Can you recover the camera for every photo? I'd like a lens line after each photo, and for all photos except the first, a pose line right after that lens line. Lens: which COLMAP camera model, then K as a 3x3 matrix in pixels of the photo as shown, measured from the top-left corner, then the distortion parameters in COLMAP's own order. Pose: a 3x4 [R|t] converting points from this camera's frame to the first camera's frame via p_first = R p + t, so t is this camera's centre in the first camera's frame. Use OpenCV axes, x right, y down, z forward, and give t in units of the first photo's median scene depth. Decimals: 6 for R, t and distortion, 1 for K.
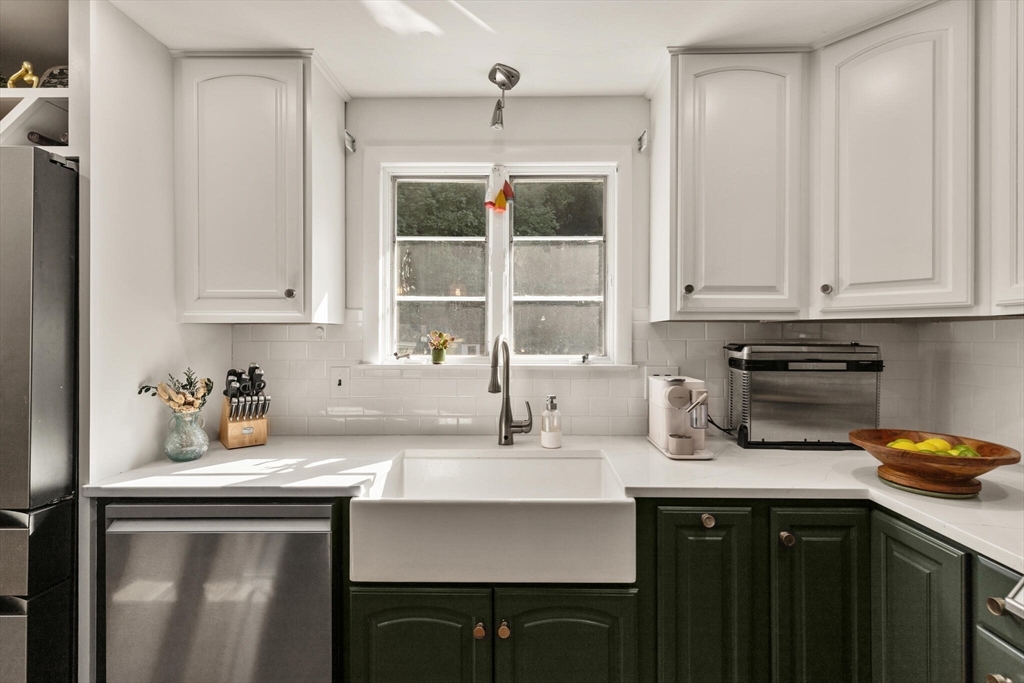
lens RADIAL K [[469.2, 0, 513.5], [0, 469.2, 337.9], [0, 0, 1]] dist [-0.016330, -0.000025]
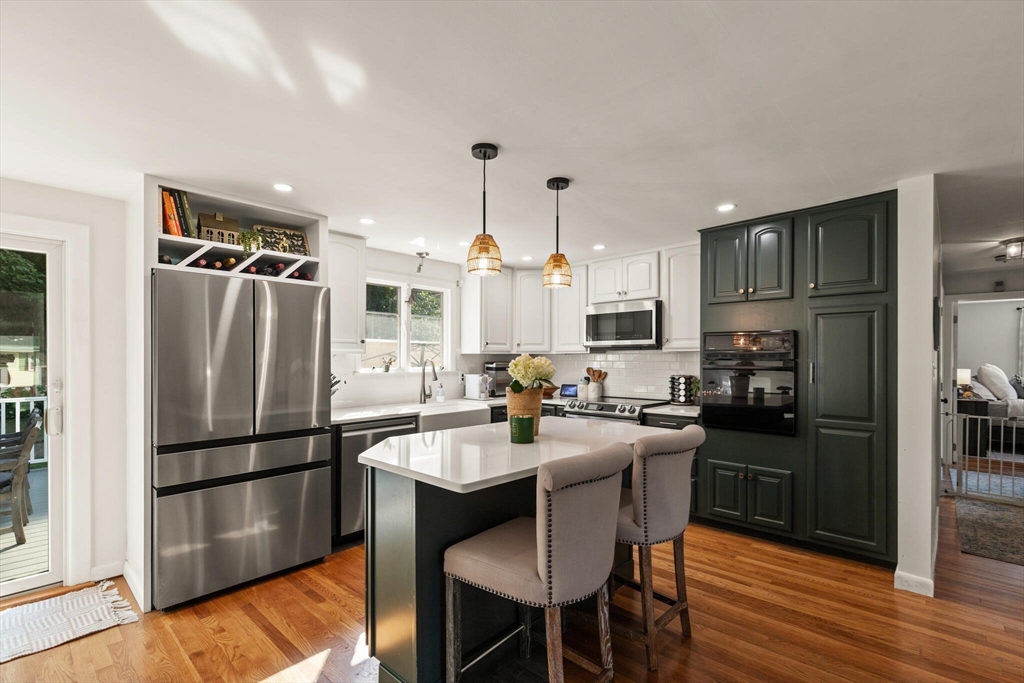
lens RADIAL K [[469.2, 0, 513.1], [0, 469.2, 351.2], [0, 0, 1]] dist [-0.016330, -0.000025]
pose [[0.678085, 0.008859, 0.734930, -1.517598], [0.000630, 0.999920, -0.012634, -0.015873], [-0.734983, 0.009030, 0.678025, -1.030075]]
